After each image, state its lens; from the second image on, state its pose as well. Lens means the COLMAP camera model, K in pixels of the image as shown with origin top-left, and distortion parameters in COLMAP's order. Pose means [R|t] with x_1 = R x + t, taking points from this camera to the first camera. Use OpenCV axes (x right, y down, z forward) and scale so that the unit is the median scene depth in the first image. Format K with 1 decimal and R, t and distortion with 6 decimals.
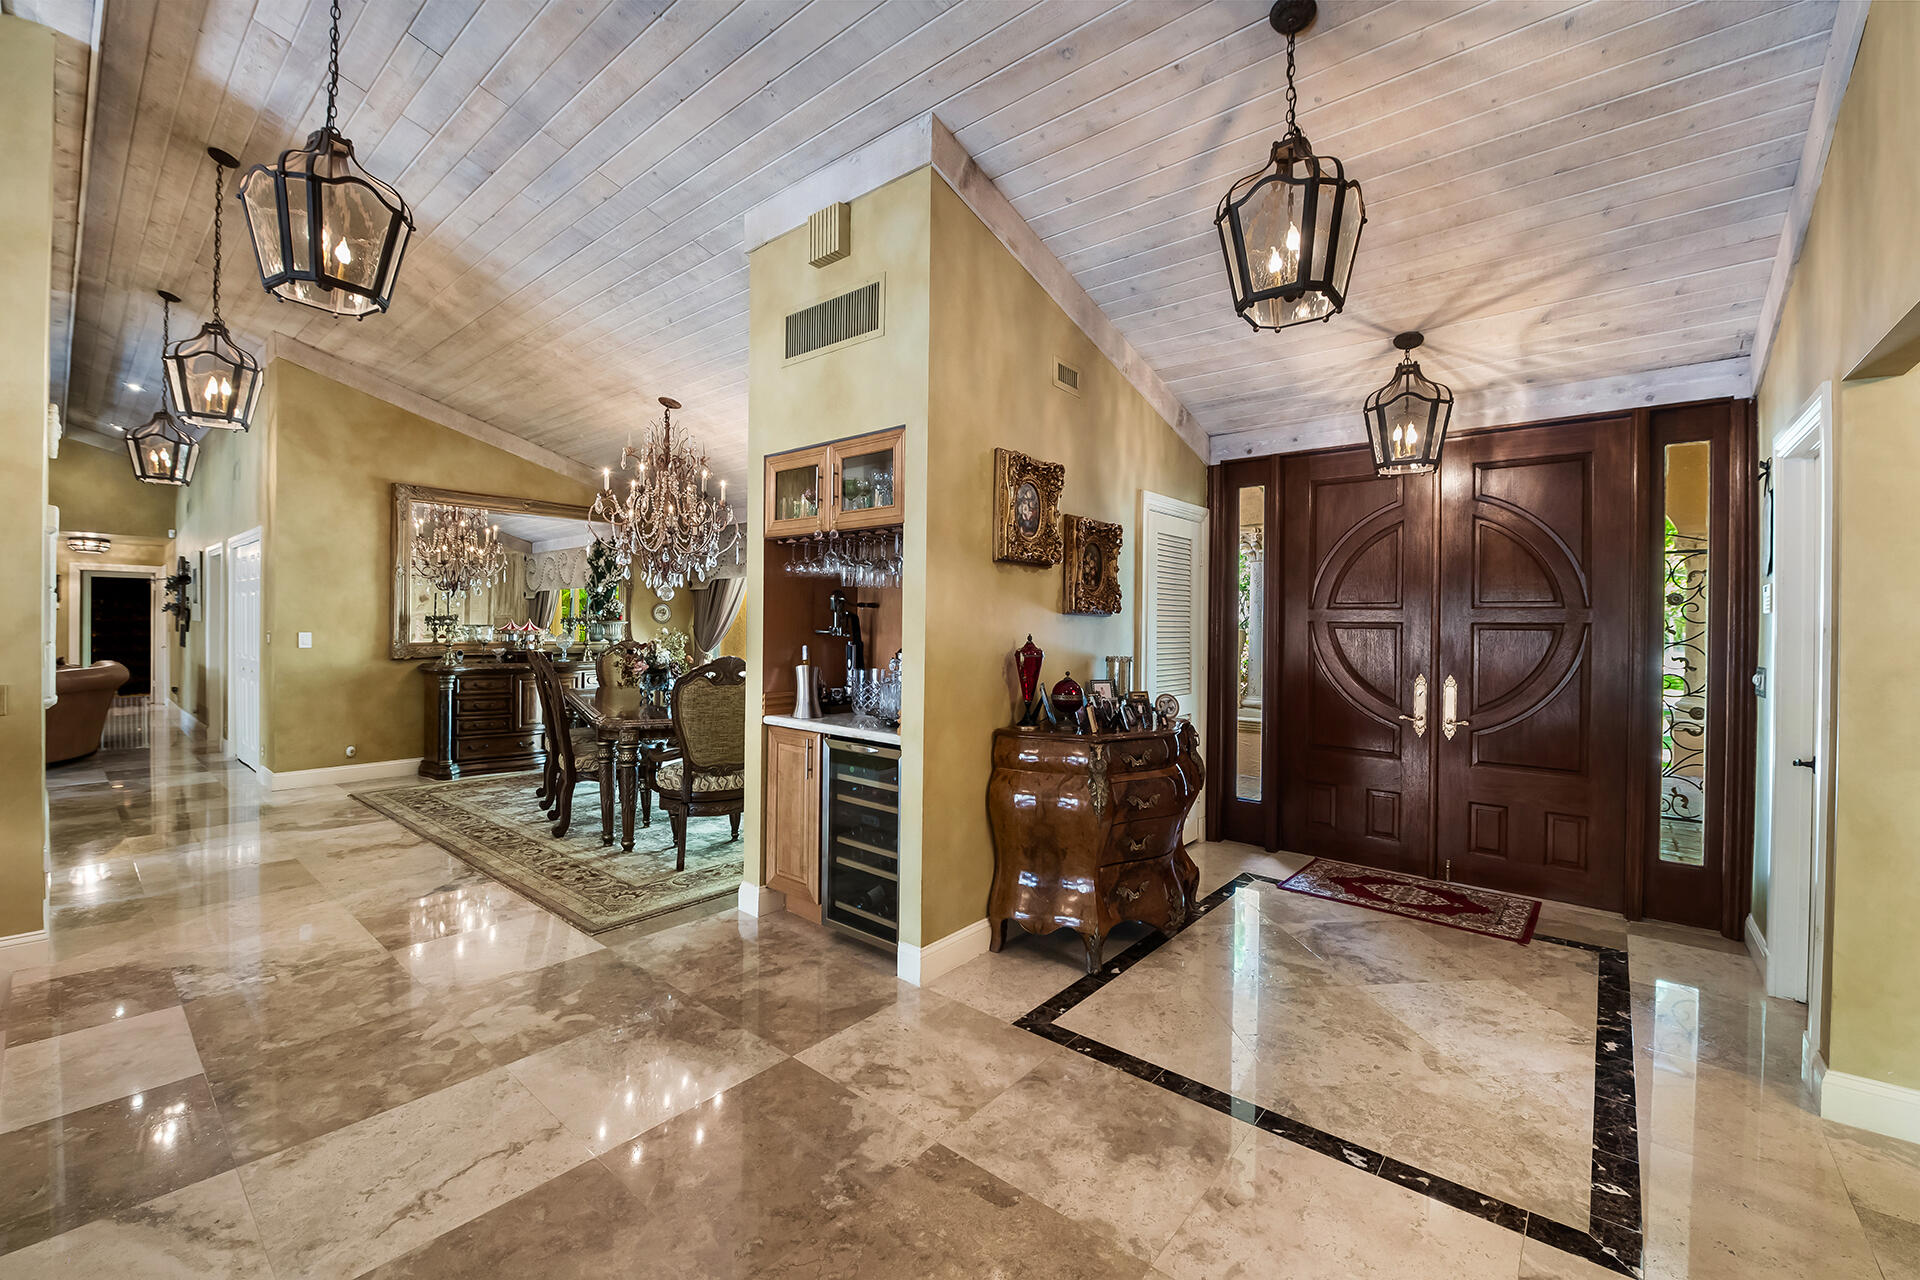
lens RADIAL K [[781.6, 0, 966.1], [0, 781.6, 627.4], [0, 0, 1]] dist [-0.007780, -0.004869]
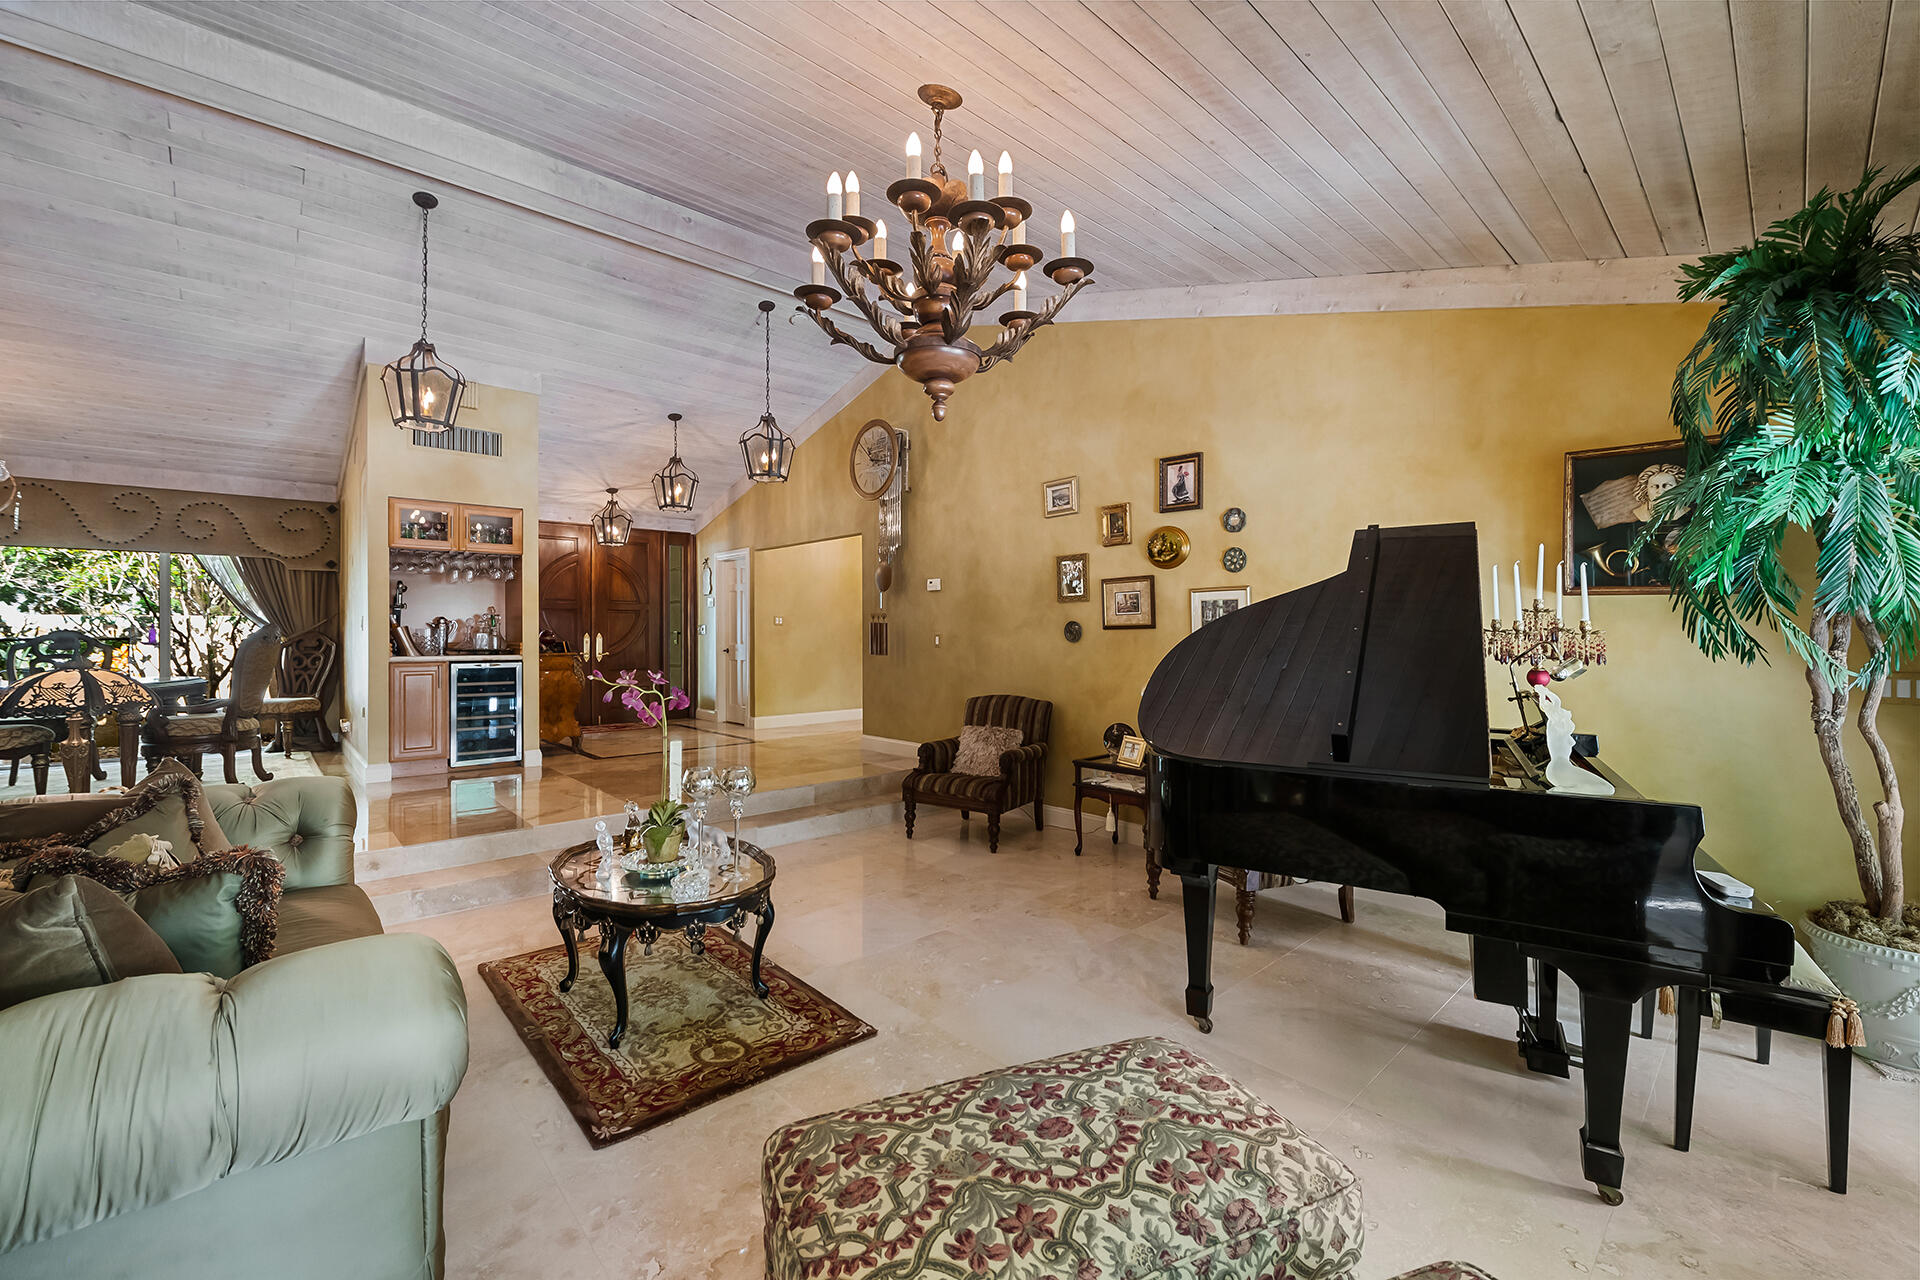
lens RADIAL K [[781.6, 0, 966.1], [0, 781.6, 627.4], [0, 0, 1]] dist [-0.007780, -0.004869]
pose [[0.136803, -0.002760, 0.990594, -0.932980], [0.009435, 0.999954, 0.001483, 0.032819], [-0.990553, 0.009143, 0.136823, -0.226569]]
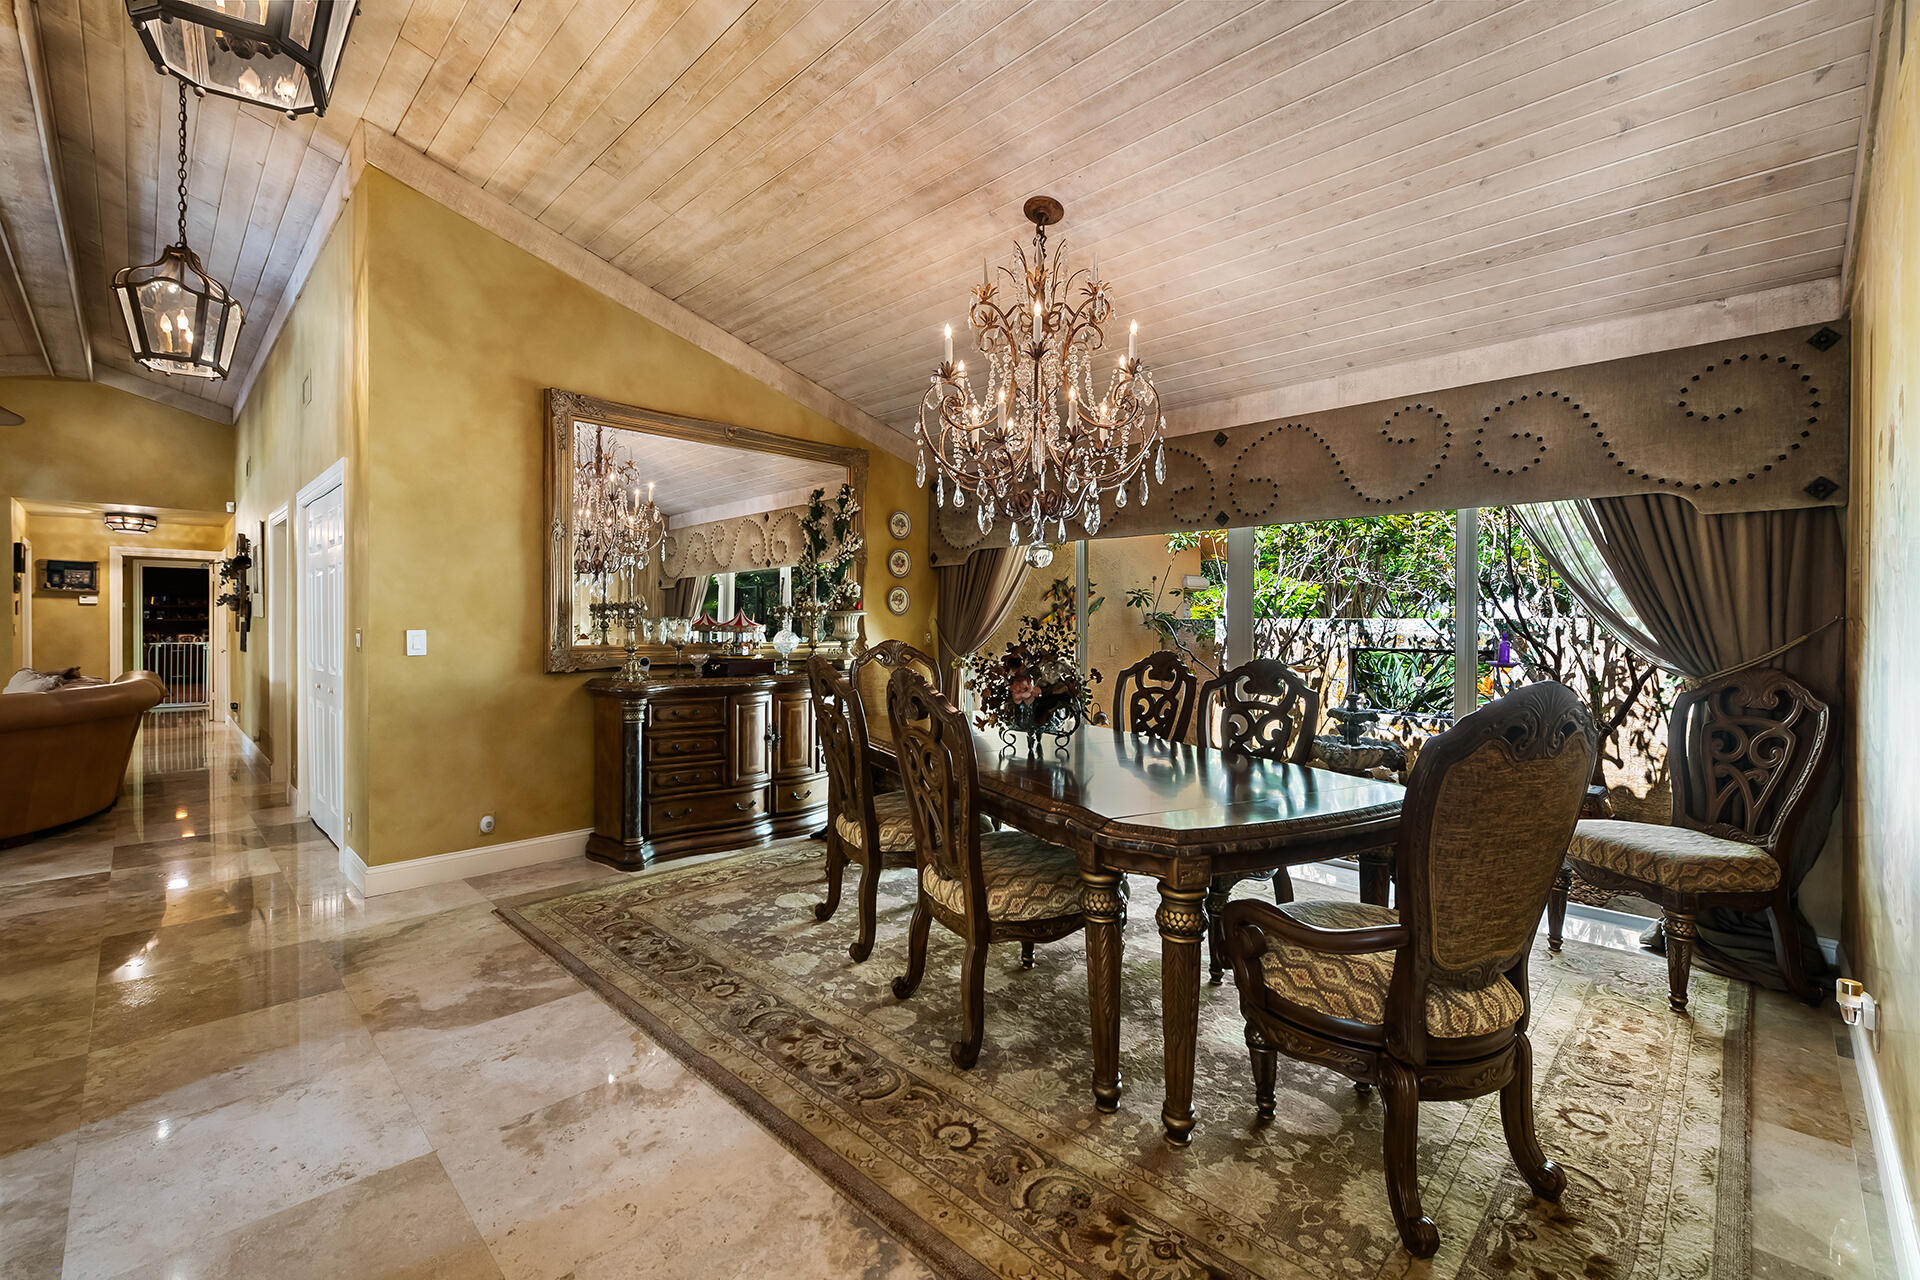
lens RADIAL K [[811.4, 0, 961.9], [0, 811.4, 628.4], [0, 0, 1]] dist [0.006871, -0.005610]
pose [[0.996528, -0.004671, -0.083126, -0.354113], [0.004888, 0.999985, 0.002410, 0.005745], [0.083114, -0.002808, 0.996536, 0.380373]]
